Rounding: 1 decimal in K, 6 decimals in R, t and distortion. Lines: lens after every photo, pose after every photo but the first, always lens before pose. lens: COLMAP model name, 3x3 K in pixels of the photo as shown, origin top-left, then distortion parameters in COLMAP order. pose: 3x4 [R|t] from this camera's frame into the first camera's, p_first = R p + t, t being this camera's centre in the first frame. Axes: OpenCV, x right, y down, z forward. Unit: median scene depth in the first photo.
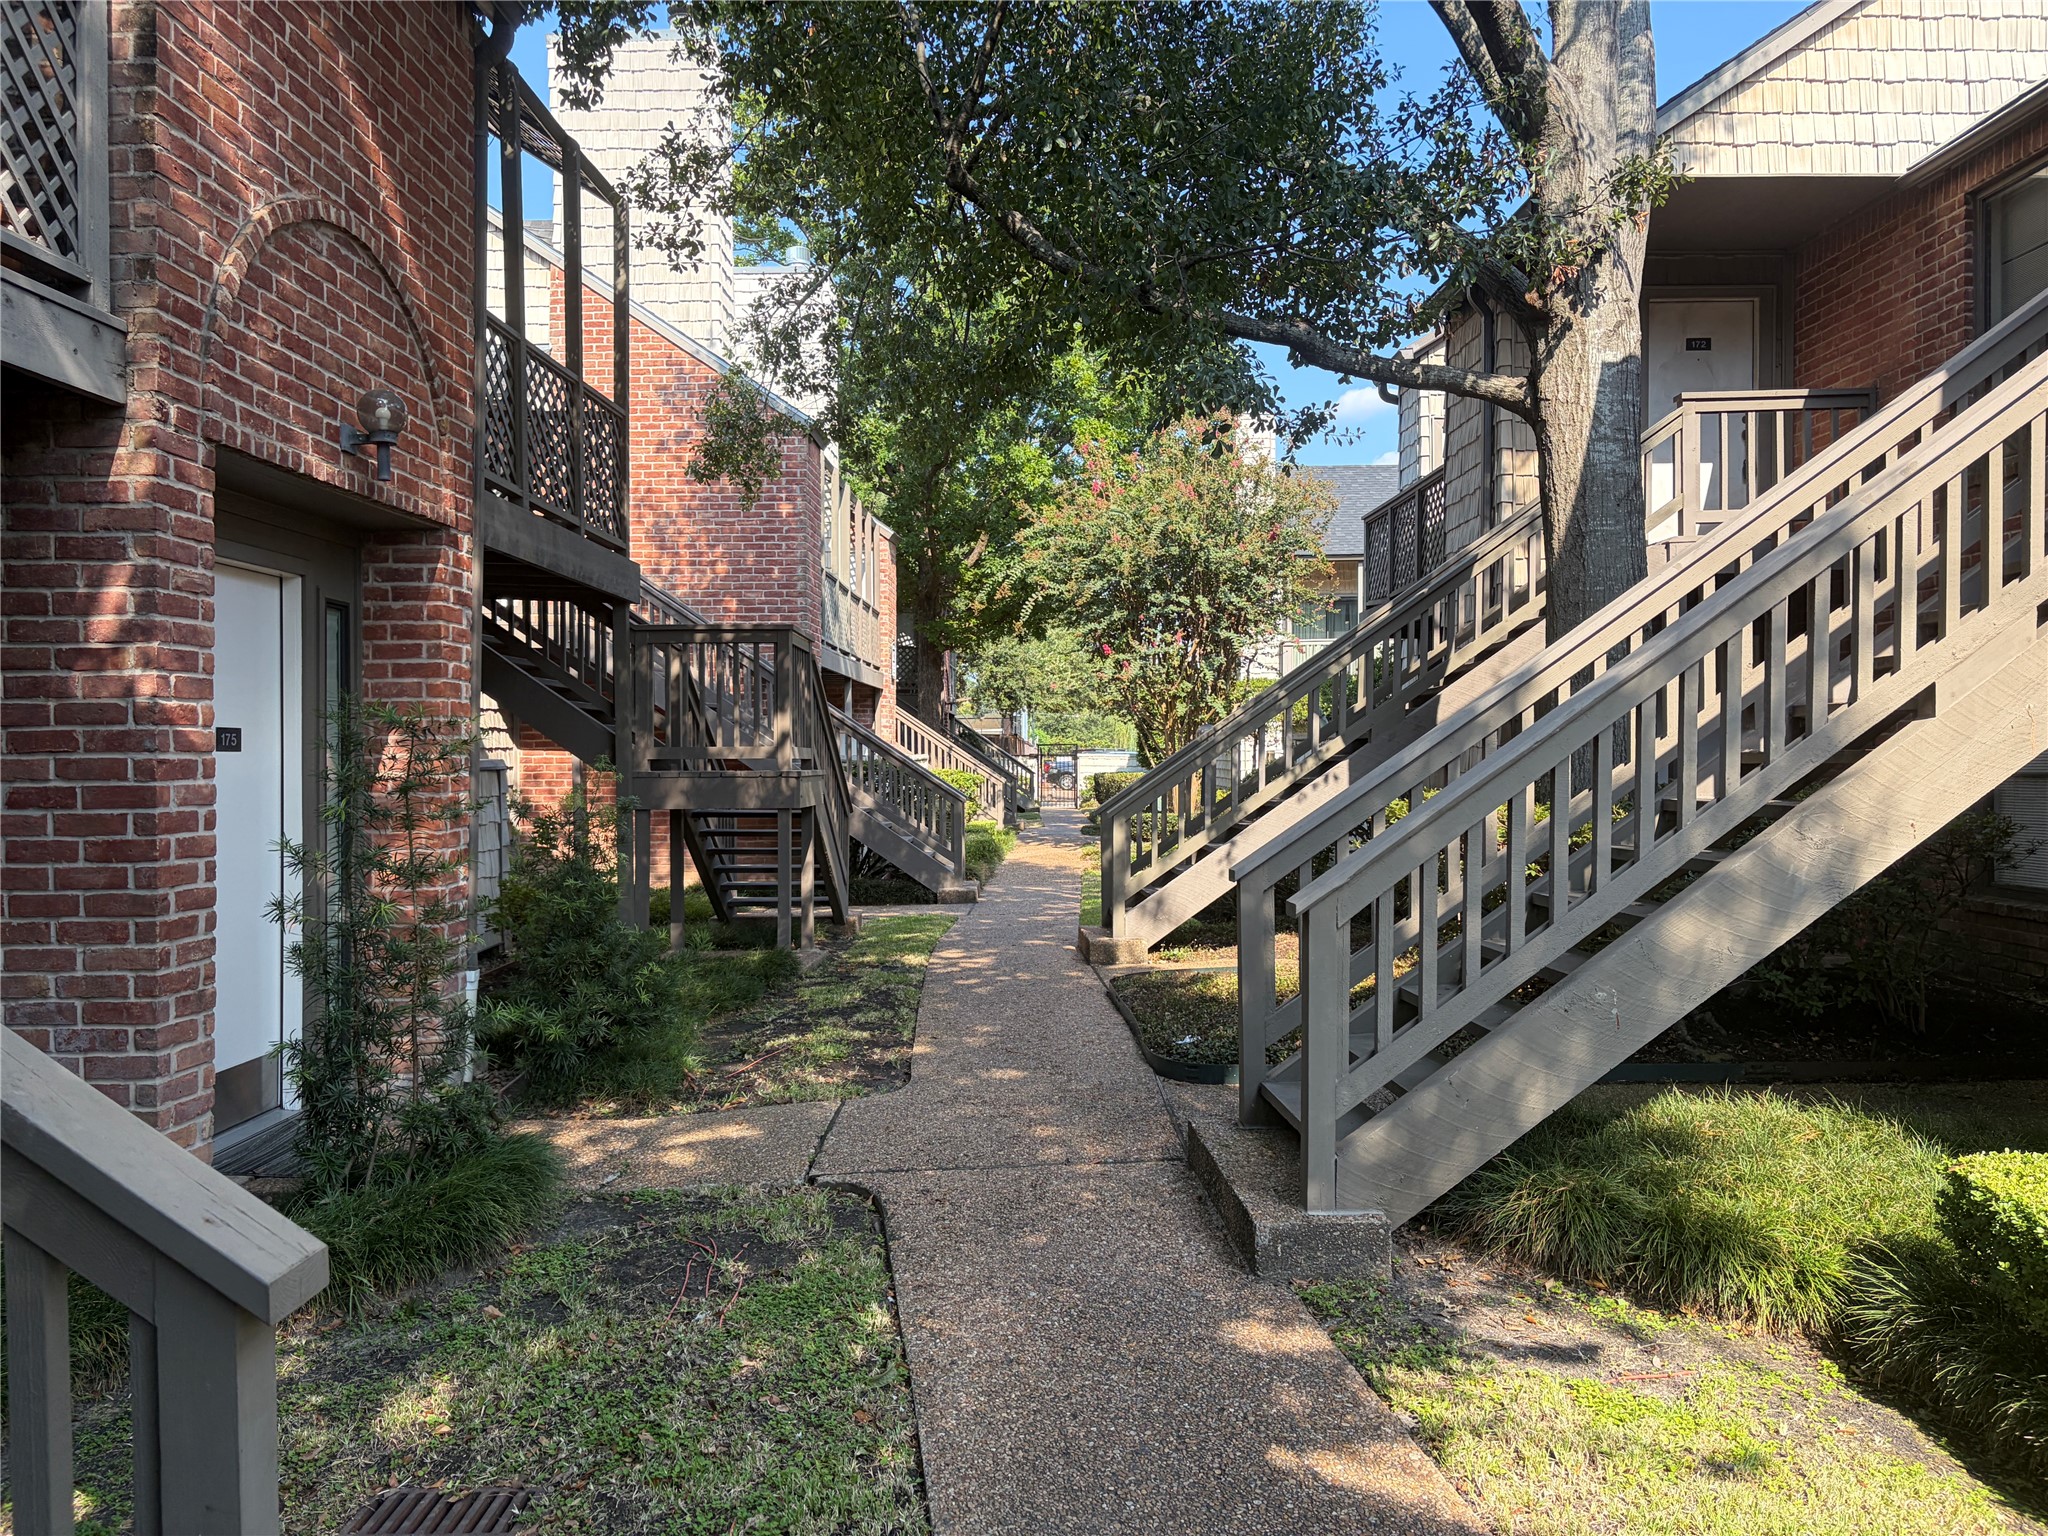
lens RADIAL K [[1520.8, 0, 1022.5], [0, 1520.8, 774.0], [0, 0, 1]] dist [-0.003928, -0.002263]
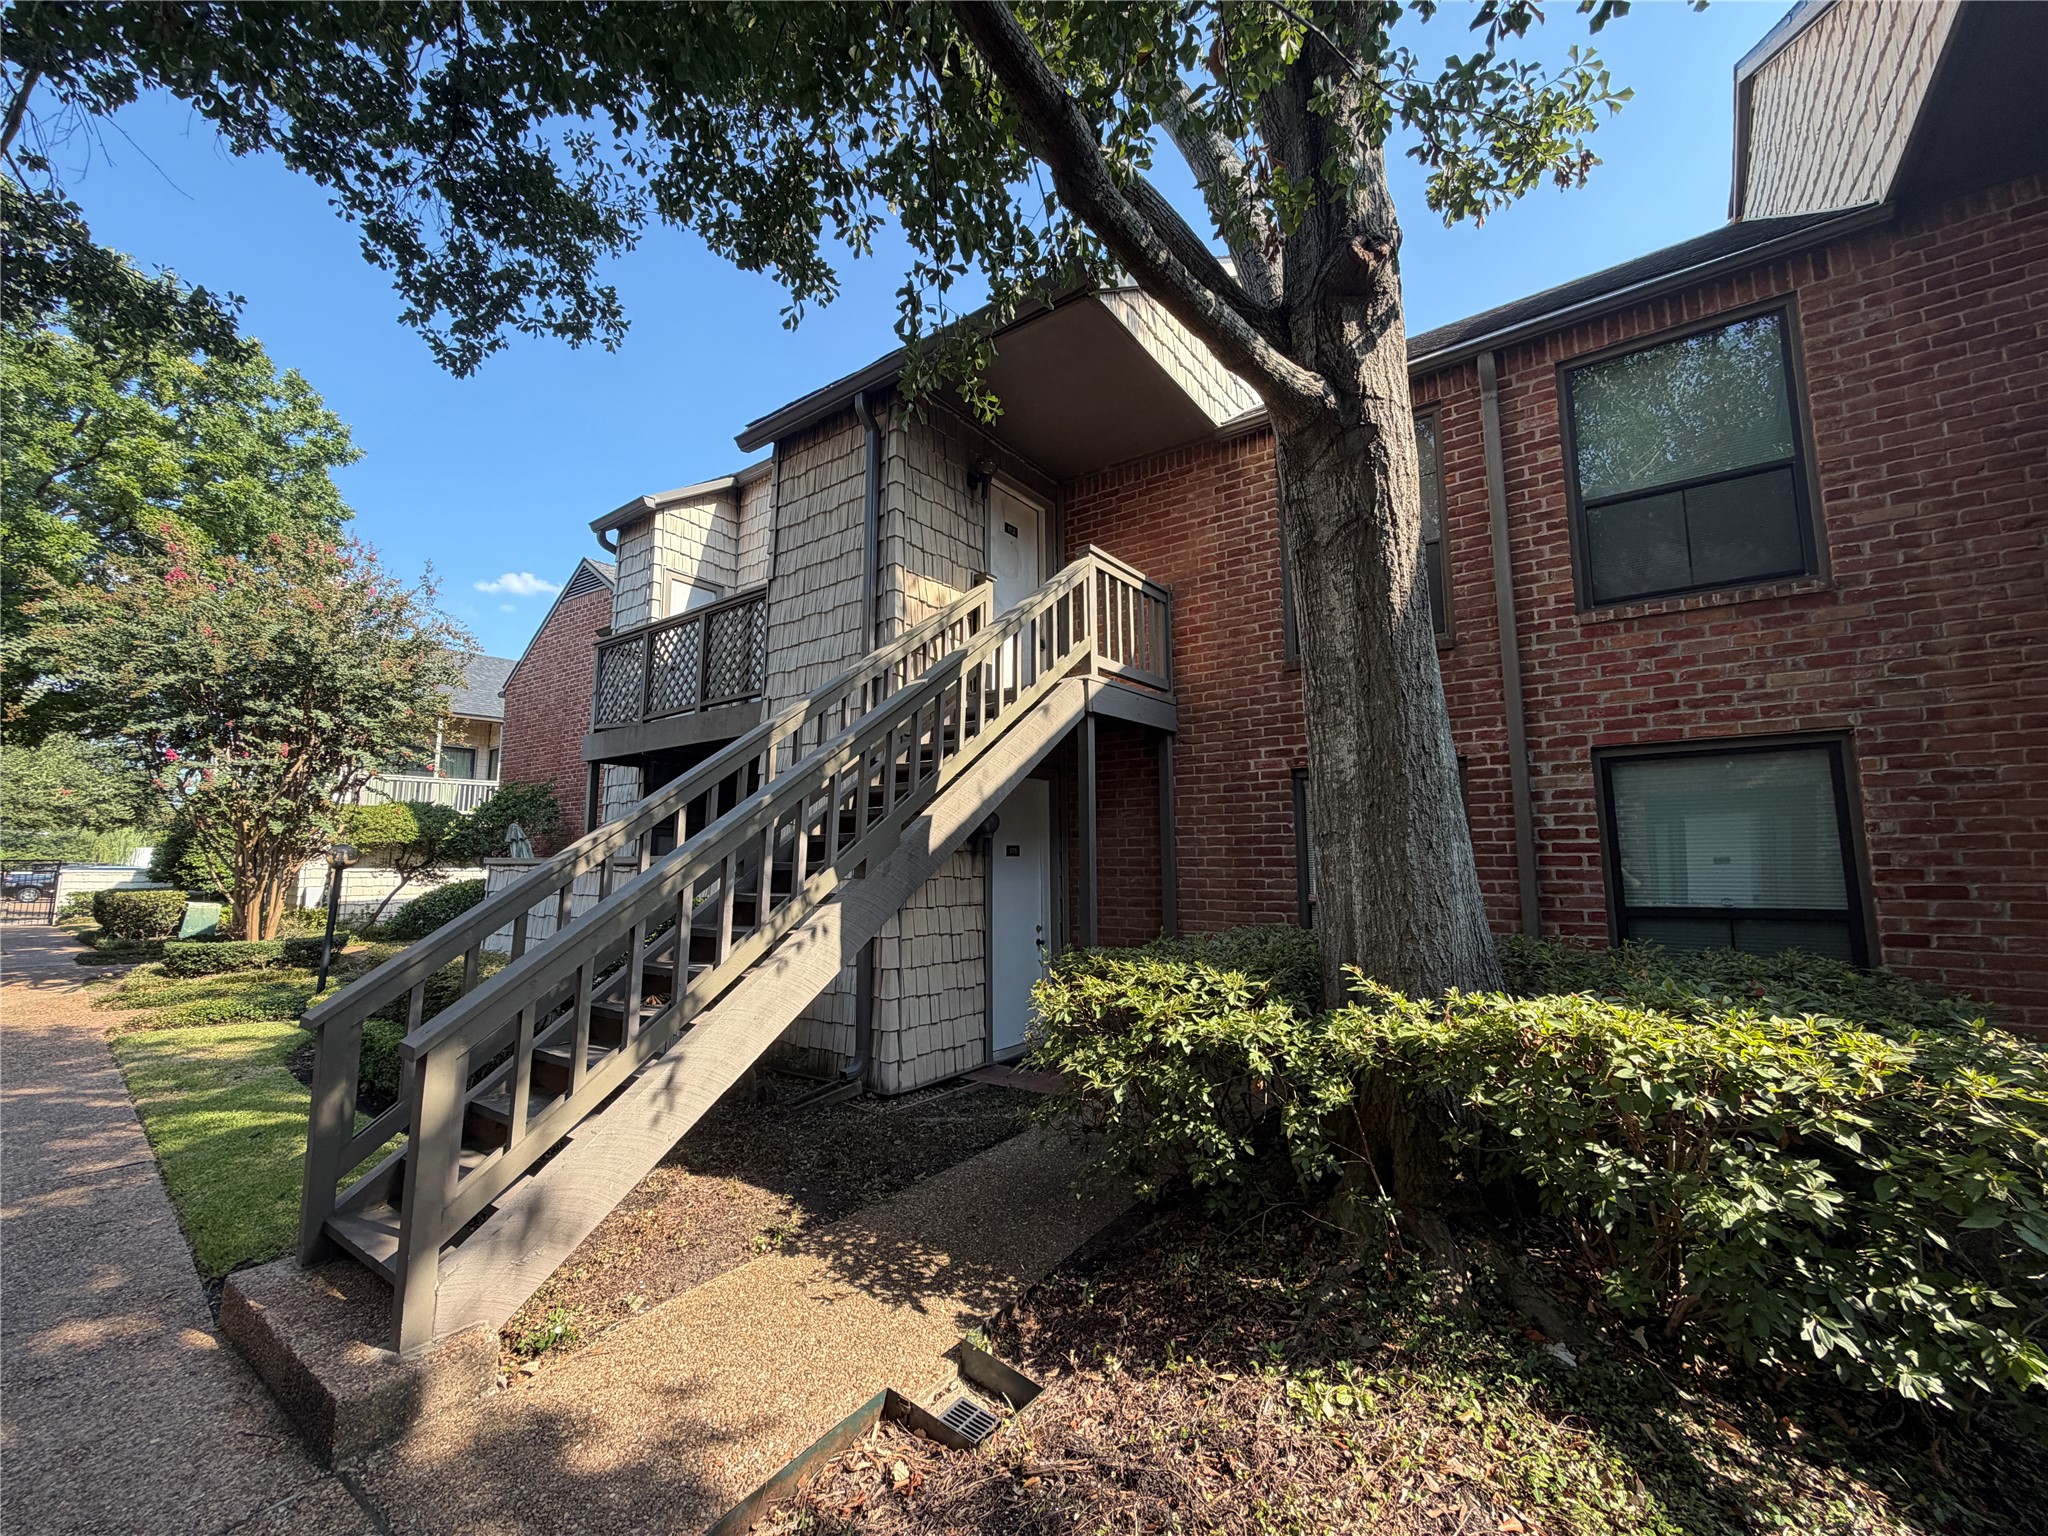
lens RADIAL K [[815.1, 0, 1023.2], [0, 815.1, 768.6], [0, 0, 1]] dist [-0.001037, 0.000752]
pose [[0.609127, 0.098808, 0.786893, -0.014544], [0.007429, 0.991454, -0.130245, -0.010095], [-0.793038, 0.085182, 0.603187, 0.349204]]
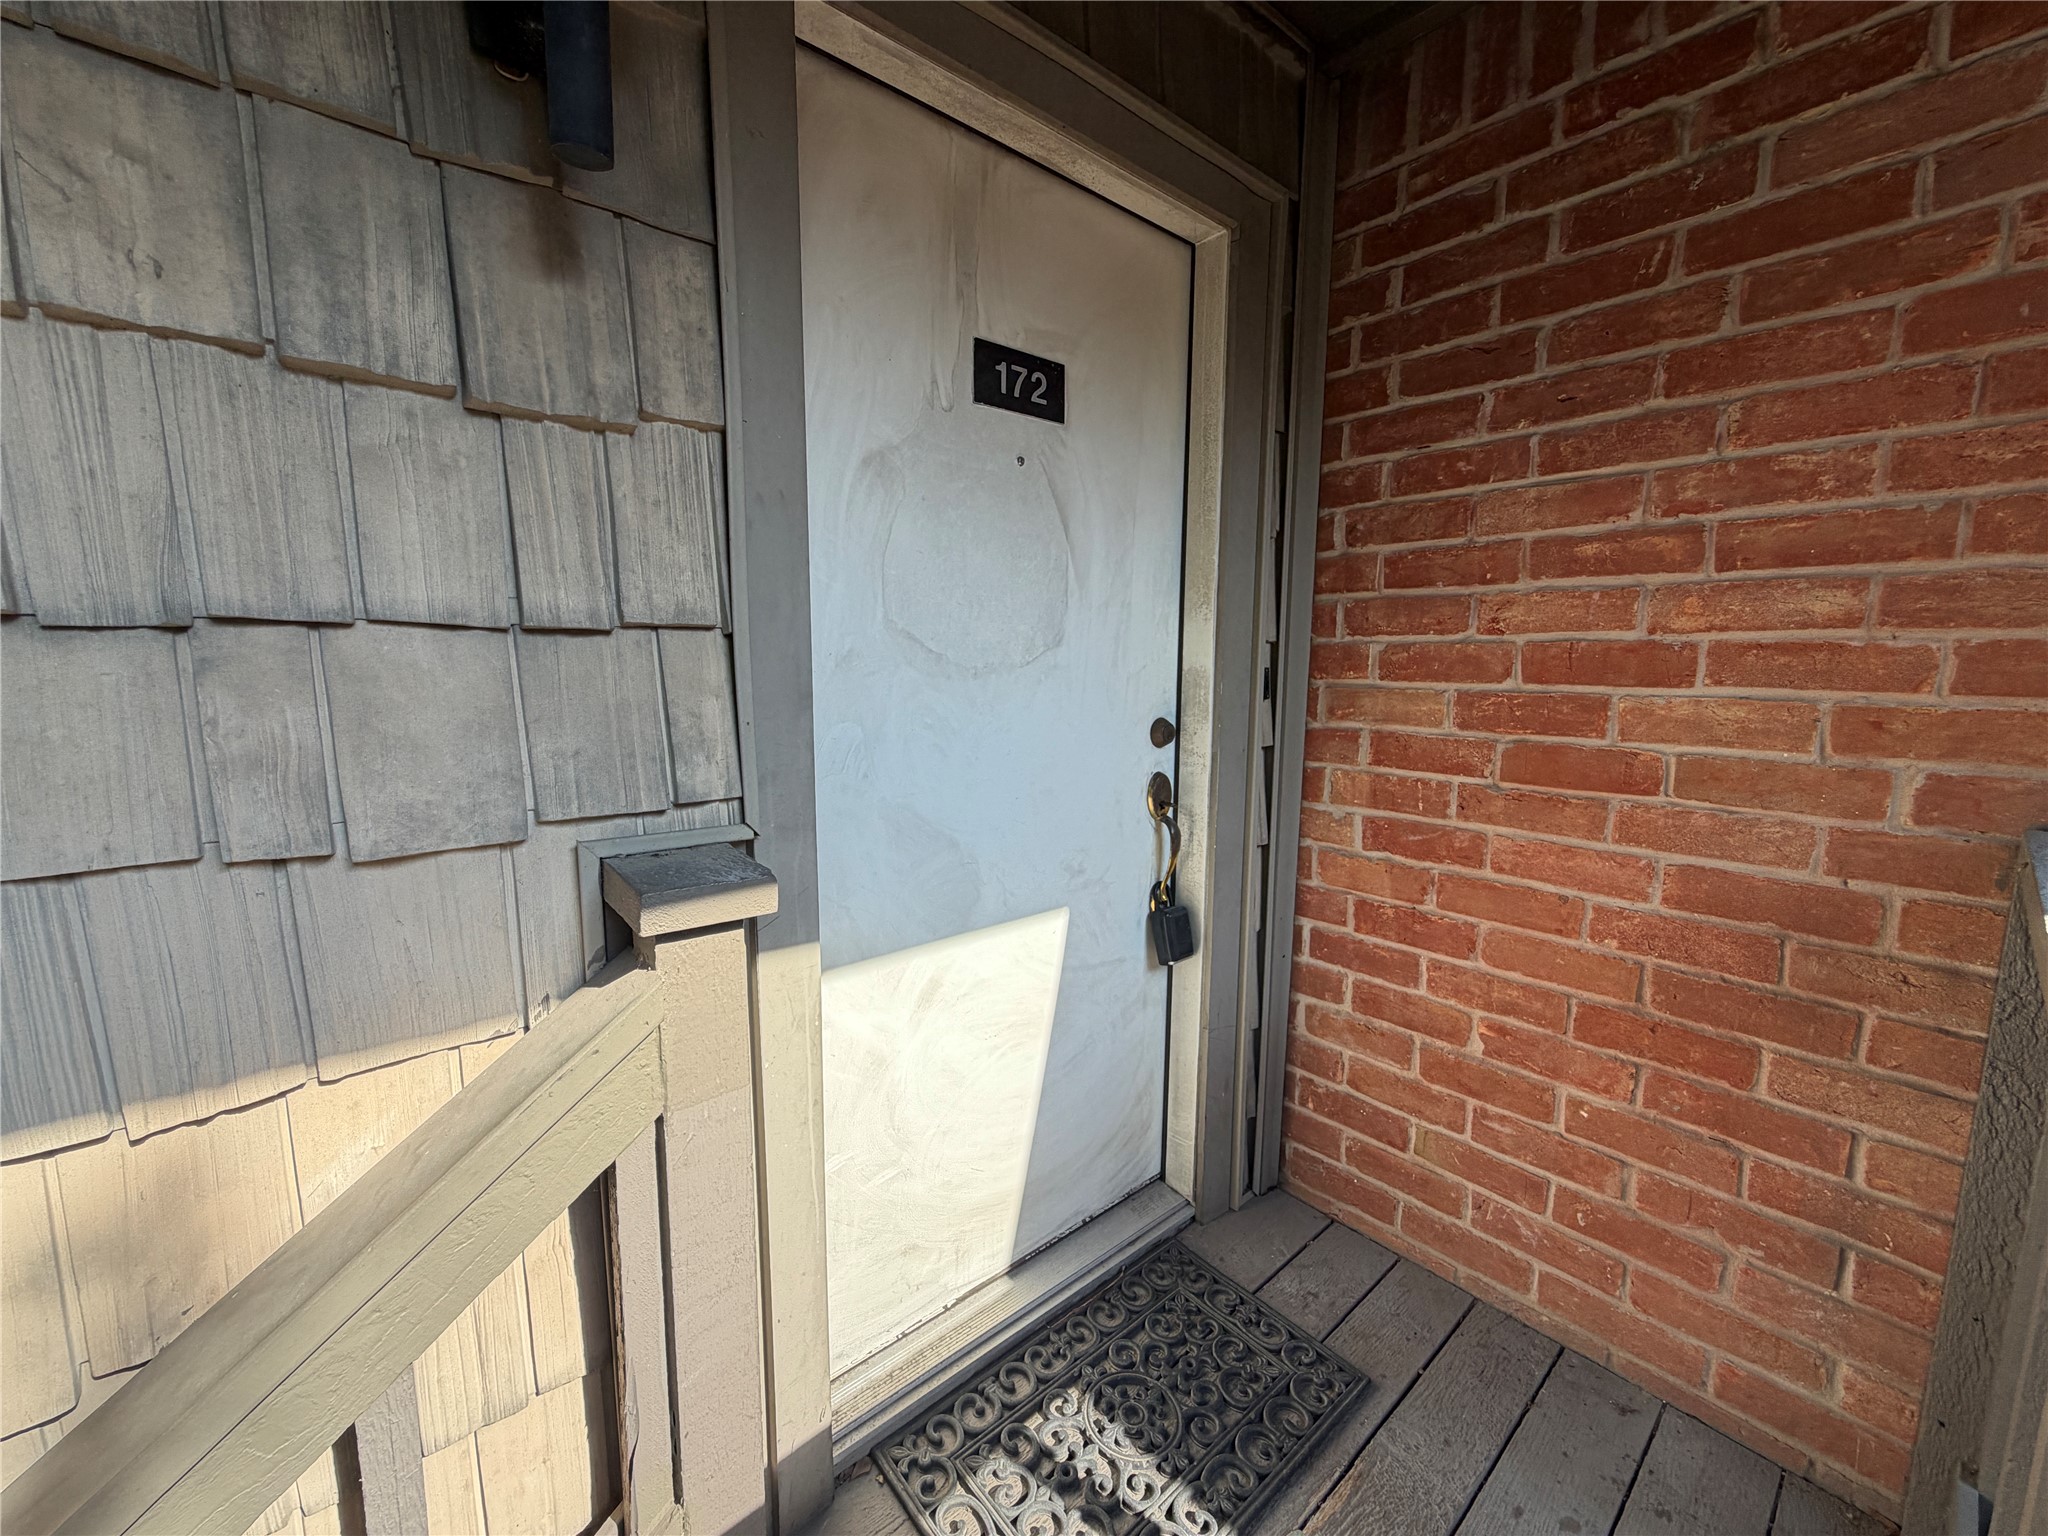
lens RADIAL K [[815.1, 0, 1029.0], [0, 815.1, 773.5], [0, 0, 1]] dist [-0.001037, 0.000752]
pose [[0.765684, -0.079357, 0.638302, 0.206411], [-0.002506, 0.991985, 0.126335, -0.135690], [-0.643212, -0.098332, 0.759348, 0.505668]]
